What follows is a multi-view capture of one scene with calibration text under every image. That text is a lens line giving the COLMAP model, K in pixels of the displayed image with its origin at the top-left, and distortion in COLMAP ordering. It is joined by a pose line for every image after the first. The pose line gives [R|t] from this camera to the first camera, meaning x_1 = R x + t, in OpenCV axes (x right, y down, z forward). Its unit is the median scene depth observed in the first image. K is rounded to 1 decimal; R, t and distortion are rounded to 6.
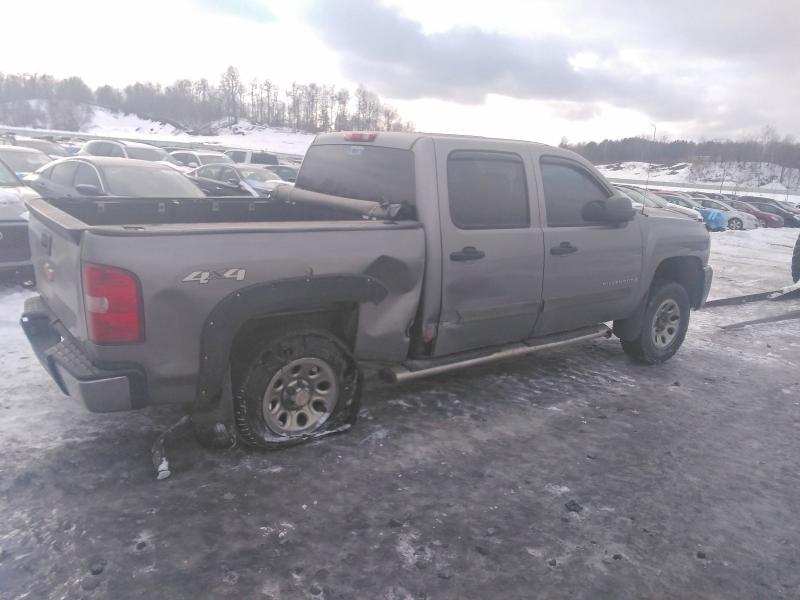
lens RADIAL K [[647.4, 0, 398.7], [0, 647.4, 301.2], [0, 0, 1]] dist [0.035915, -0.017771]
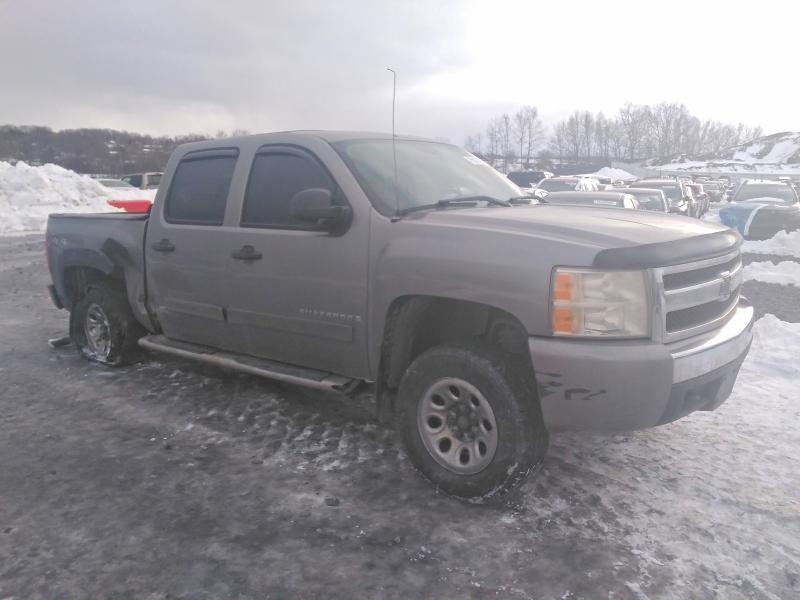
lens RADIAL K [[647.4, 0, 401.6], [0, 647.4, 296.3], [0, 0, 1]] dist [0.035915, -0.017771]
pose [[0.227602, 0.100993, -0.968503, 1.102325], [-0.189992, 0.980097, 0.057553, -0.111317], [0.955040, 0.170909, 0.242260, 0.984203]]
